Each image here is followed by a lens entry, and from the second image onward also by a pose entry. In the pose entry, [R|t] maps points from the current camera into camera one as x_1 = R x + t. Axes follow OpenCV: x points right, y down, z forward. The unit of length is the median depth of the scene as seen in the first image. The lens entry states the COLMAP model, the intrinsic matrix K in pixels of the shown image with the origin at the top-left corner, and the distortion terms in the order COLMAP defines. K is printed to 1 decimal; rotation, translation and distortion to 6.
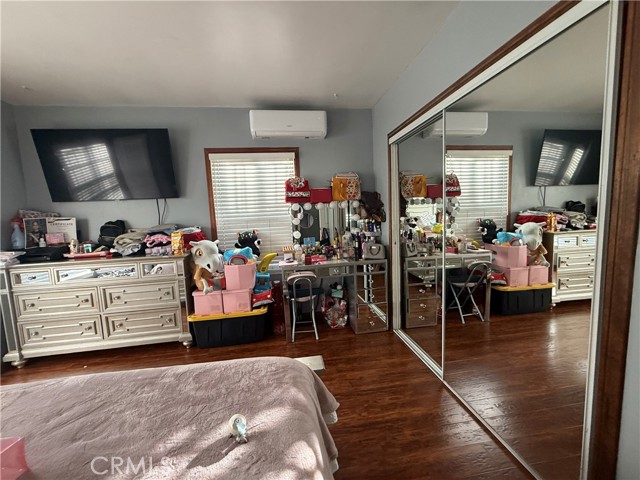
lens RADIAL K [[253.8, 0, 315.5], [0, 253.8, 239.0], [0, 0, 1]] dist [-0.000806, 0.000027]
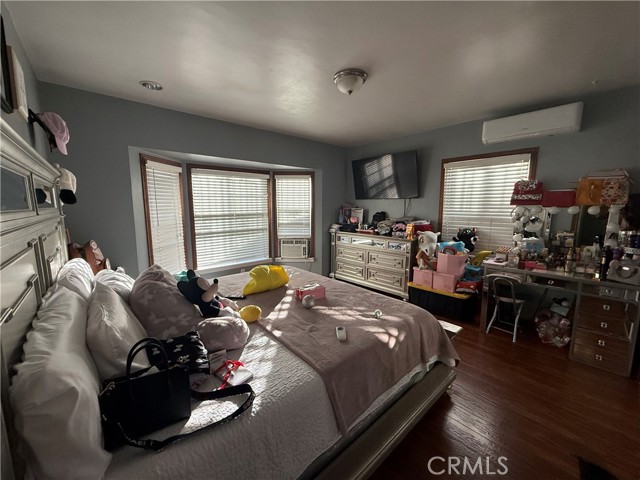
lens RADIAL K [[253.8, 0, 320.3], [0, 253.8, 238.4], [0, 0, 1]] dist [-0.000806, 0.000027]
pose [[0.558995, 0.152618, -0.815004, 0.335563], [-0.105713, 0.988011, 0.112509, -0.047508], [0.822404, 0.023265, 0.568428, -0.225512]]
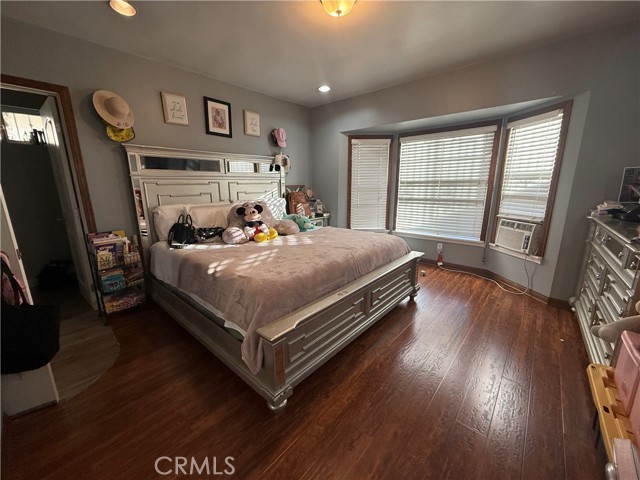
lens RADIAL K [[253.8, 0, 317.7], [0, 253.8, 238.7], [0, 0, 1]] dist [-0.000806, 0.000027]
pose [[-0.767820, 0.182197, -0.614212, 0.190740], [-0.022054, 0.950625, 0.309558, -0.078645], [0.640286, 0.251231, -0.725890, 0.883681]]
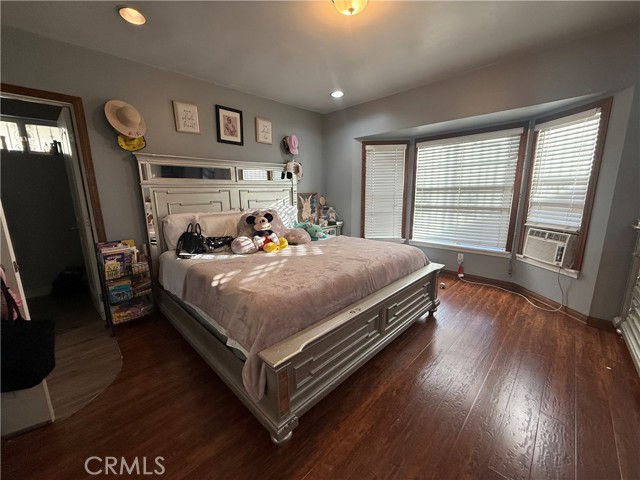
lens RADIAL K [[253.8, 0, 317.4], [0, 253.8, 238.8], [0, 0, 1]] dist [-0.000806, 0.000027]
pose [[-0.801847, 0.162556, -0.574993, 0.152749], [-0.010012, 0.958494, 0.284938, -0.075723], [0.597446, 0.234234, -0.766938, 0.851274]]
